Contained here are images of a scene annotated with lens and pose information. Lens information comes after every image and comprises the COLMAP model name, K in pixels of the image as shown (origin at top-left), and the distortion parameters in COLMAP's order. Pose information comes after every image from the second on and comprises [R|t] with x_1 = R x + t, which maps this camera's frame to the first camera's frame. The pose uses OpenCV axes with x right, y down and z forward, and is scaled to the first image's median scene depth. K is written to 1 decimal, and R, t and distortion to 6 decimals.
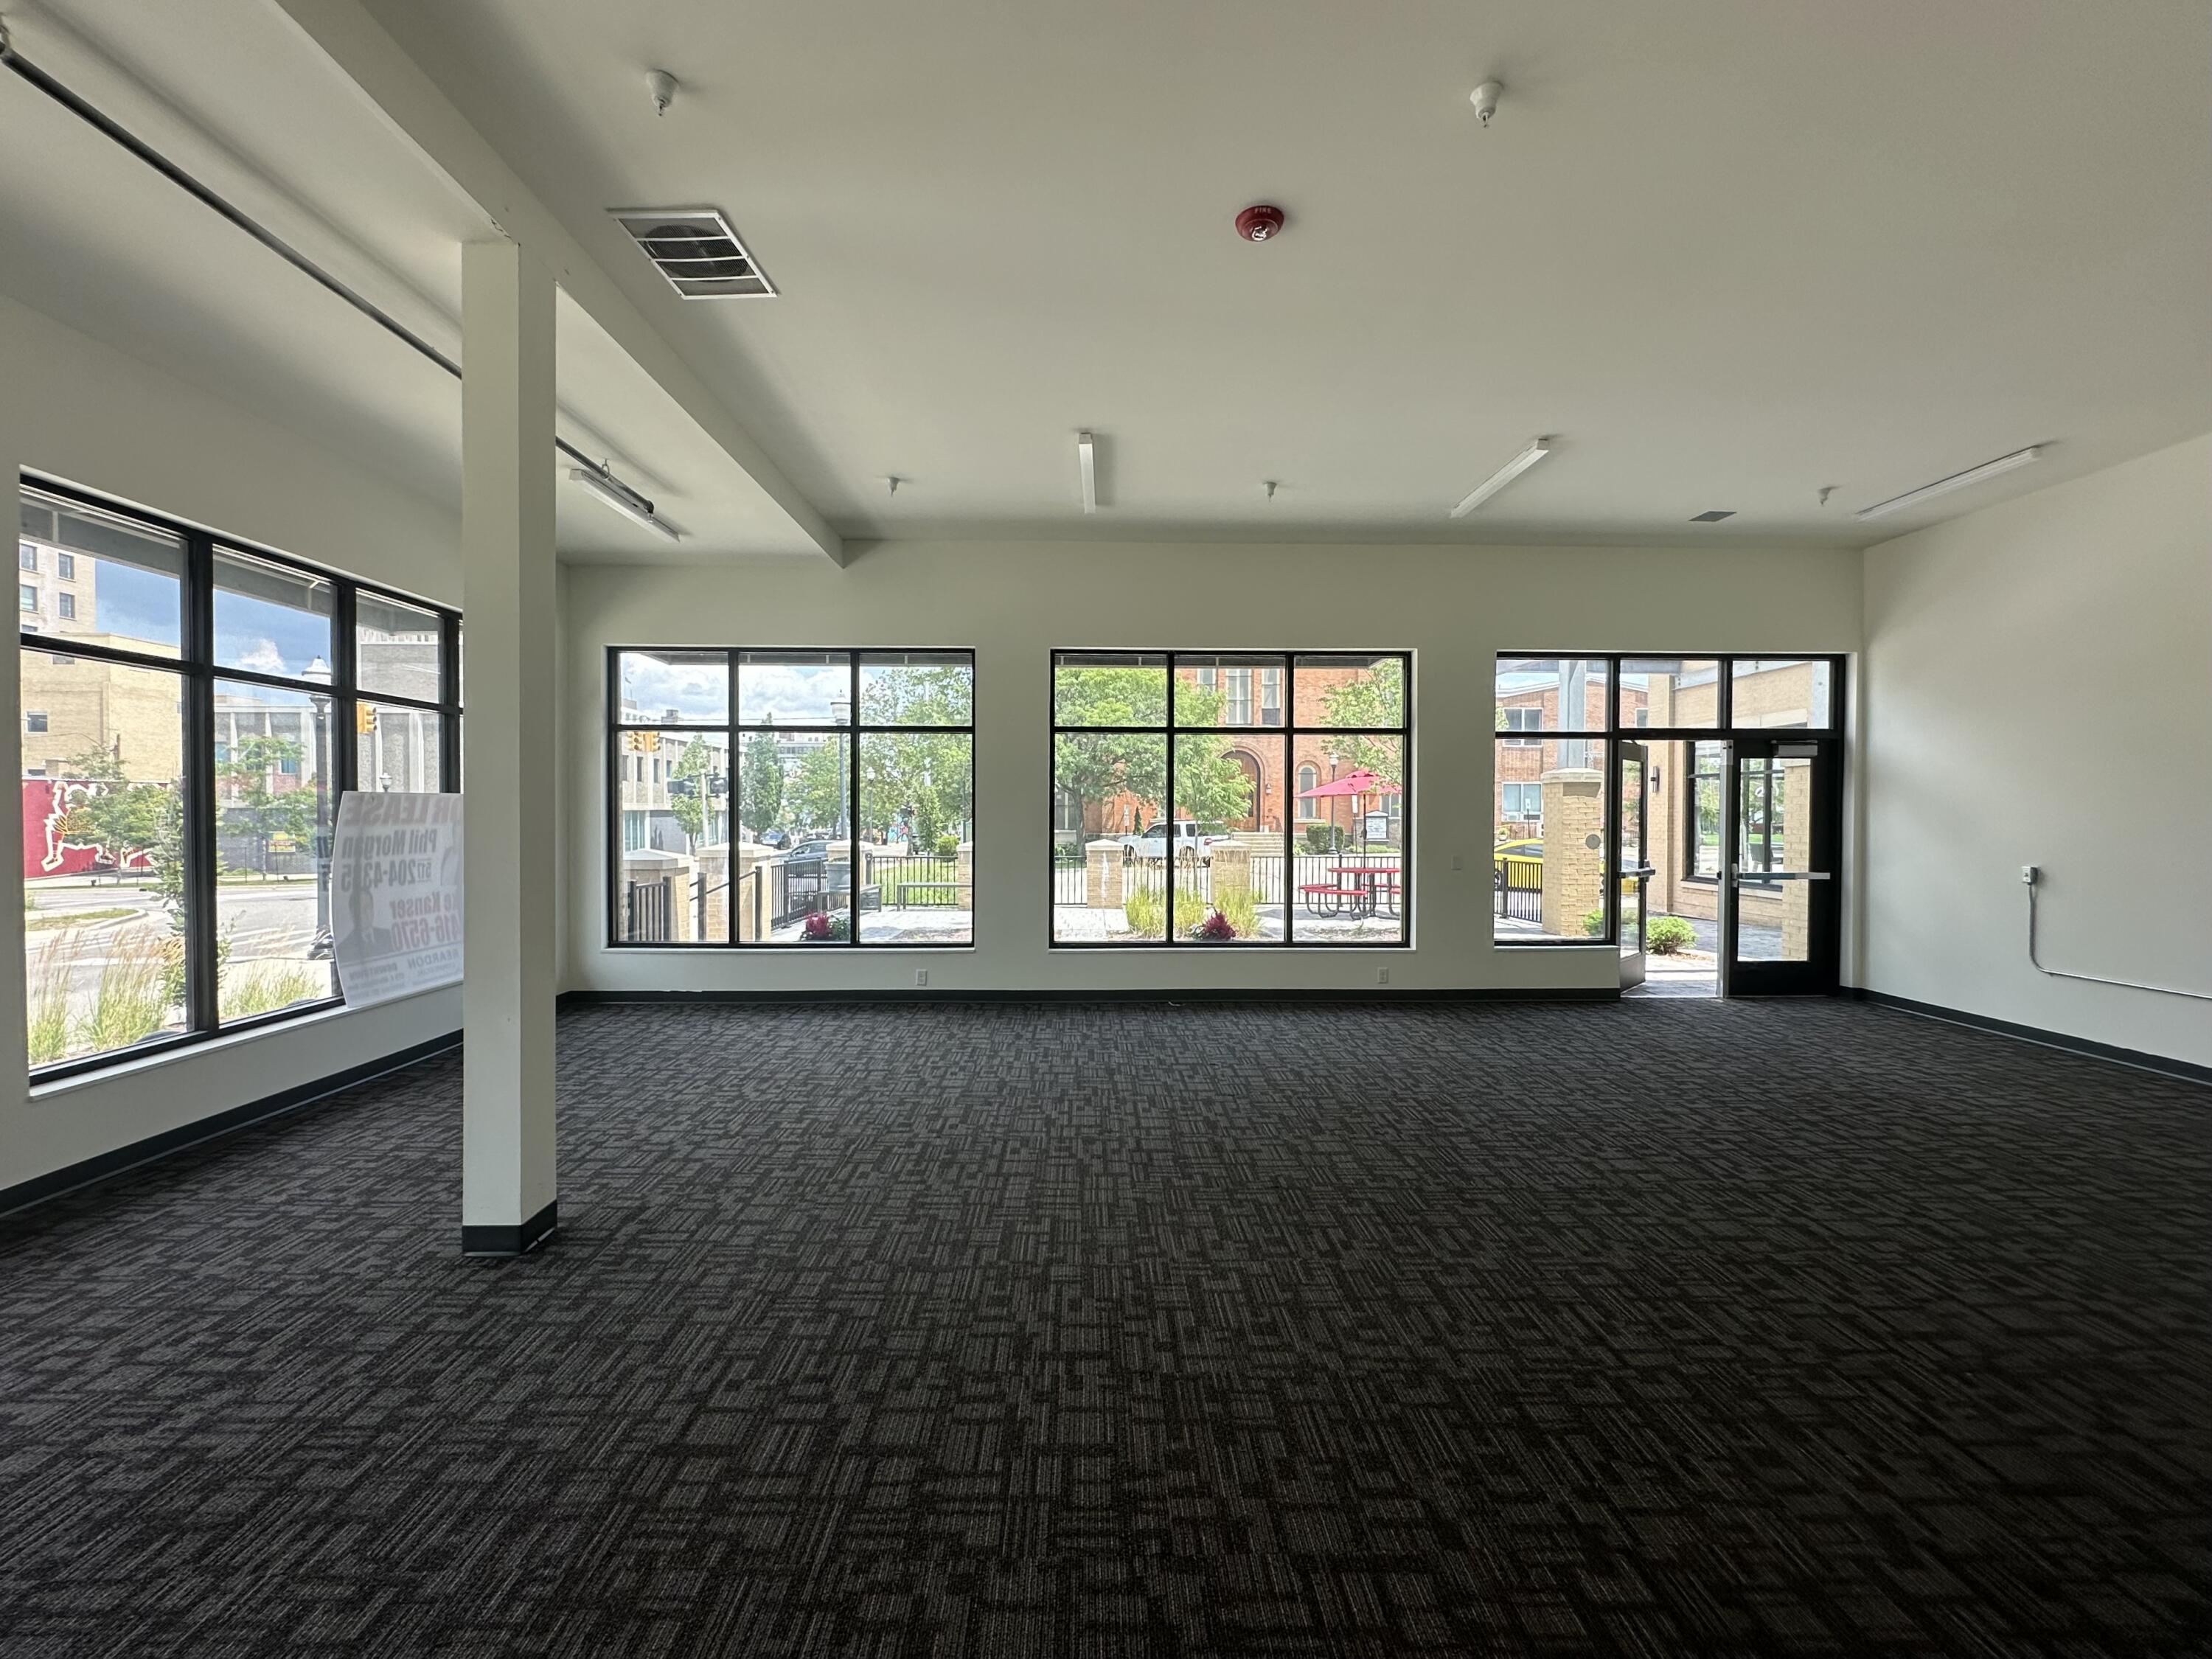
lens RADIAL K [[902.8, 0, 1113.3], [0, 902.8, 840.4], [0, 0, 1]] dist [-0.009489, 0.000273]
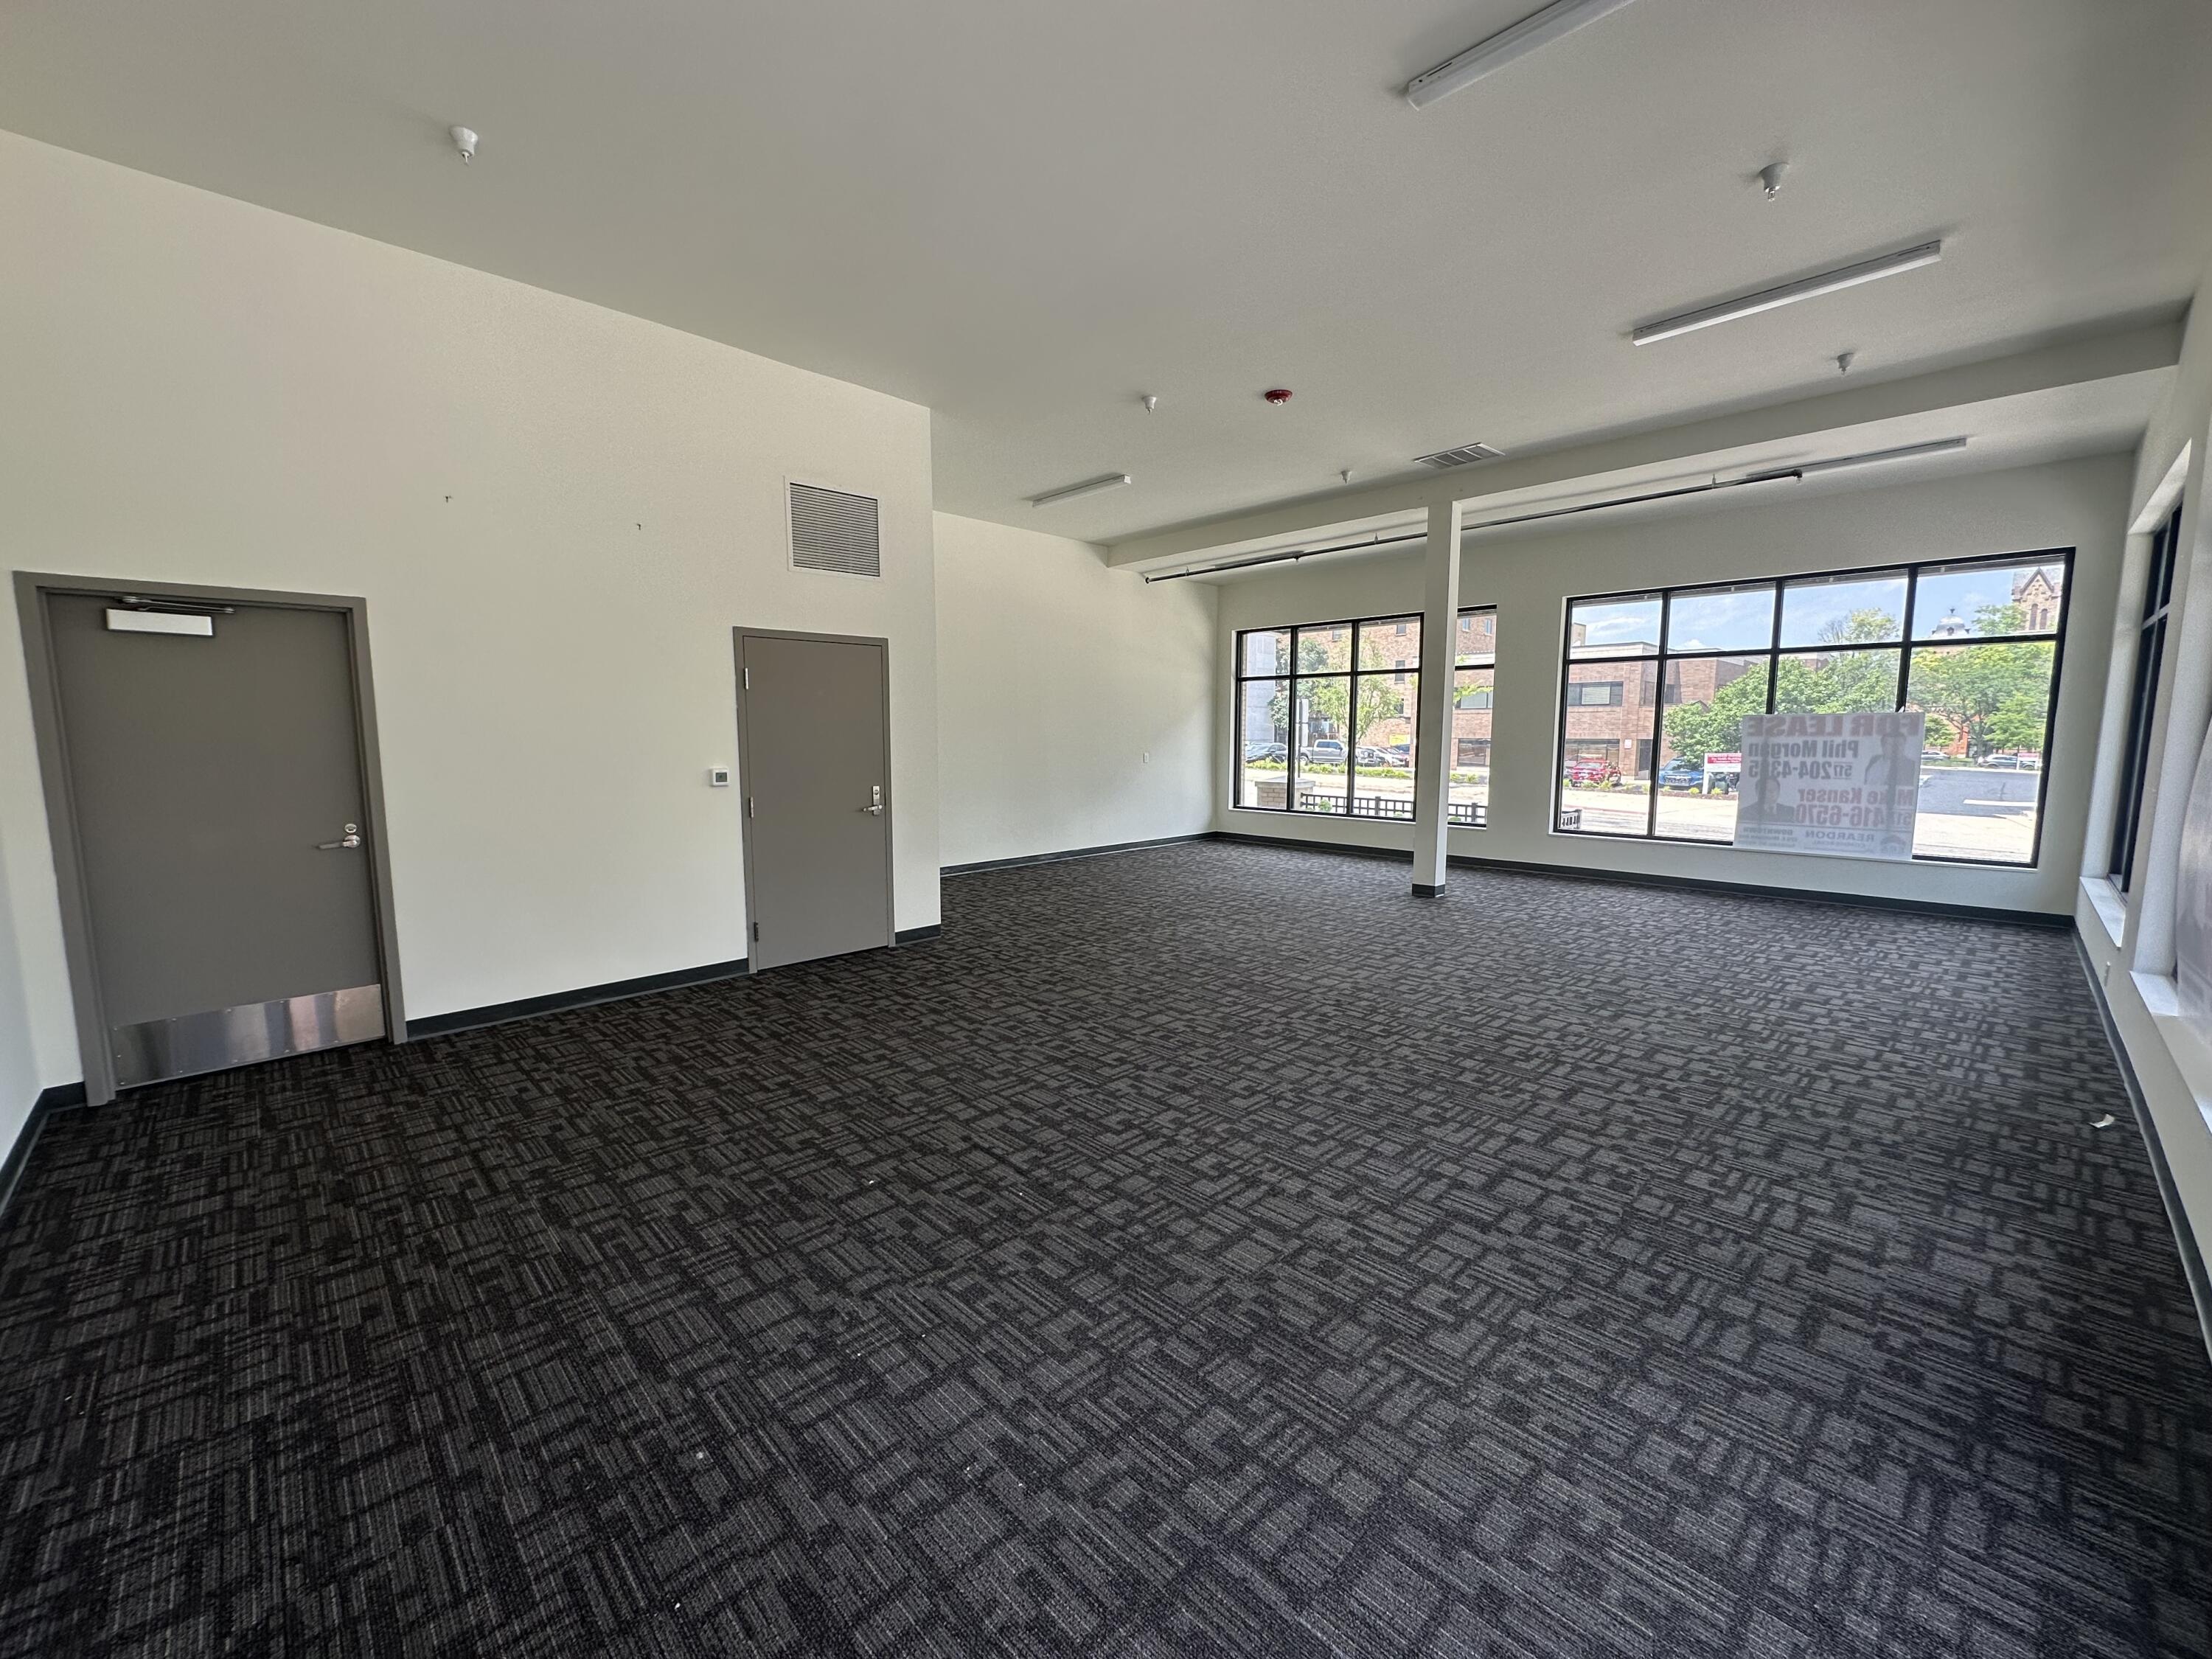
lens RADIAL K [[902.8, 0, 1105.2], [0, 902.8, 828.7], [0, 0, 1]] dist [-0.009489, 0.000273]
pose [[-0.723314, 0.074025, -0.686540, 1.202958], [-0.019197, 0.991697, 0.127153, -0.037519], [0.690252, 0.105151, -0.715888, 1.497705]]
